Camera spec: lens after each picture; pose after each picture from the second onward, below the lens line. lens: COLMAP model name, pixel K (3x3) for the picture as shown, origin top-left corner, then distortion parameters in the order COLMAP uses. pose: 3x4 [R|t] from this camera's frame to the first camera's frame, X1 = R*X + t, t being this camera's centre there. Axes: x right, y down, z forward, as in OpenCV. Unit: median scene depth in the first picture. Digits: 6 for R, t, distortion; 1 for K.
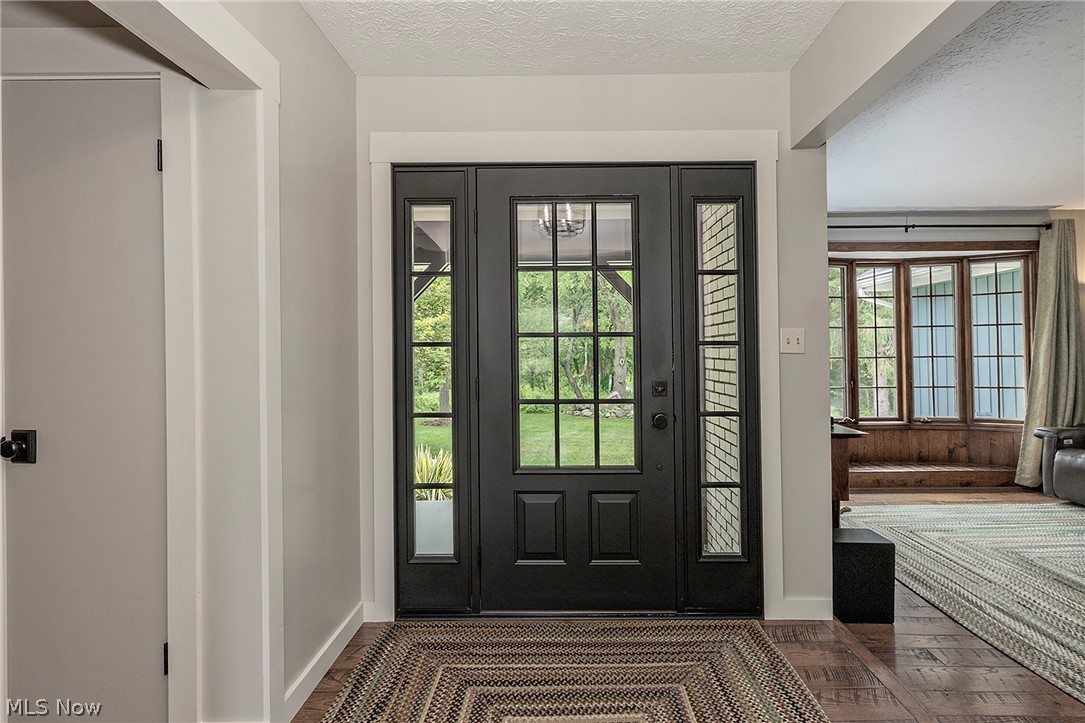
lens RADIAL K [[527.3, 0, 550.7], [0, 527.3, 331.6], [0, 0, 1]] dist [-0.002566, -0.002052]
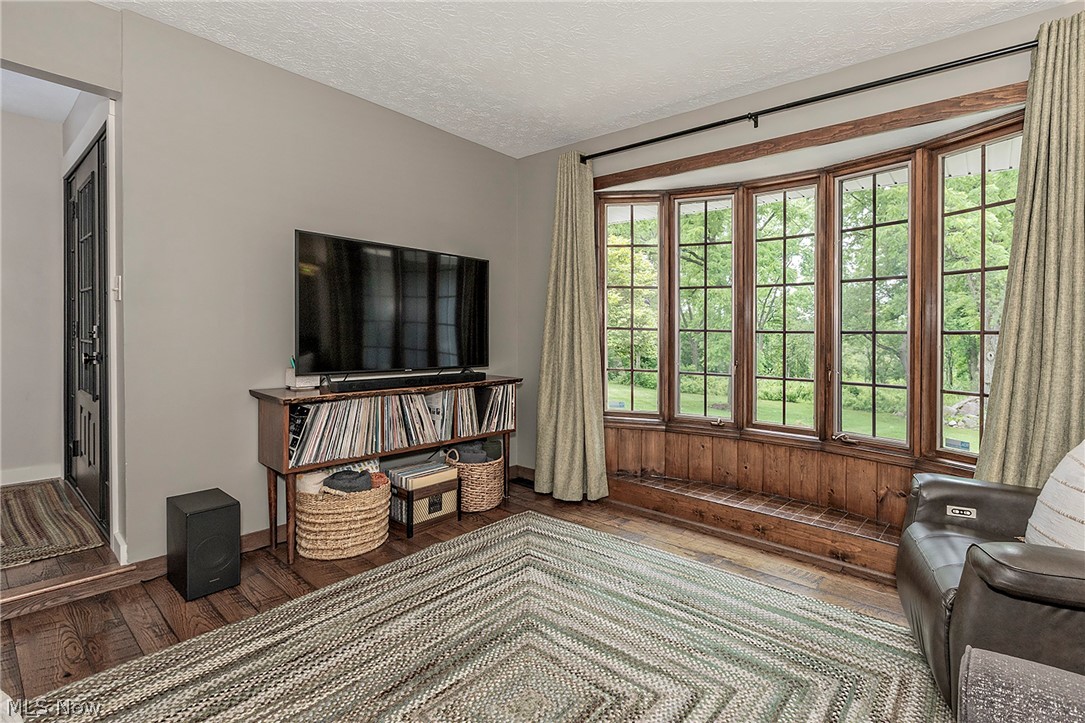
lens RADIAL K [[527.3, 0, 600.3], [0, 527.3, 333.5], [0, 0, 1]] dist [-0.002566, -0.002052]
pose [[0.778643, 0.023938, -0.627011, 0.911799], [-0.006269, 0.999519, 0.030375, 0.036046], [0.627436, -0.019720, 0.778418, 0.393574]]
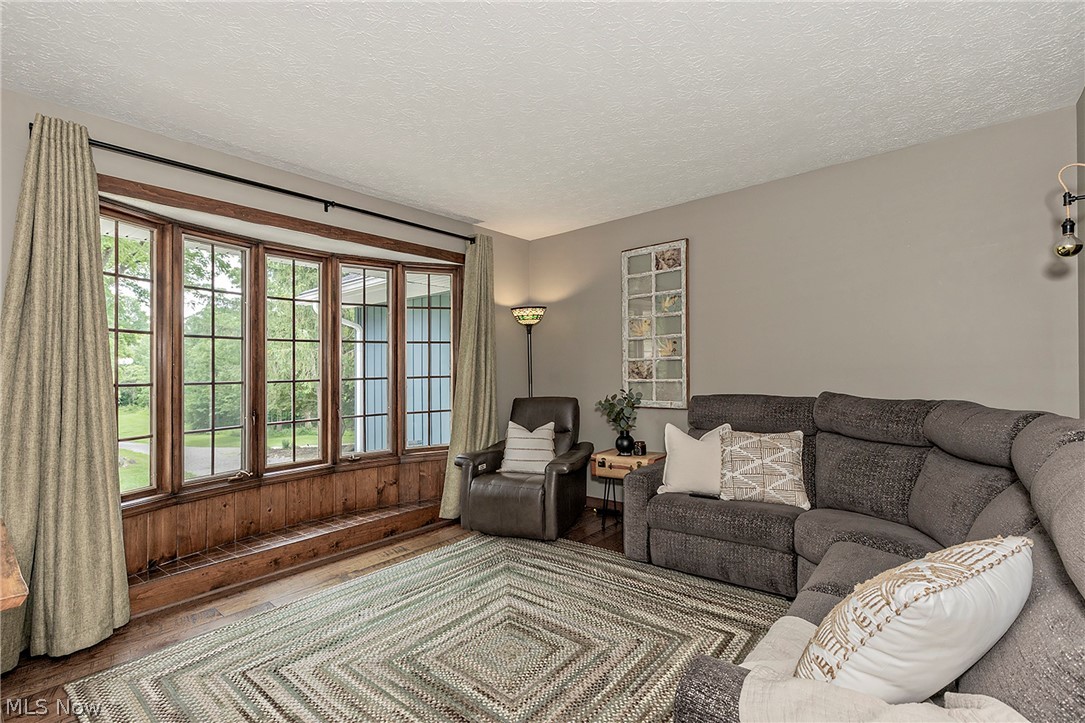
lens RADIAL K [[496.0, 0, 550.3], [0, 496.0, 357.3], [0, 0, 1]] dist [0.010426, -0.003435]
pose [[0.636588, 0.020133, 0.770942, 0.335445], [-0.014862, 0.999794, -0.013838, 0.022088], [-0.771061, -0.002649, 0.636755, 0.305148]]
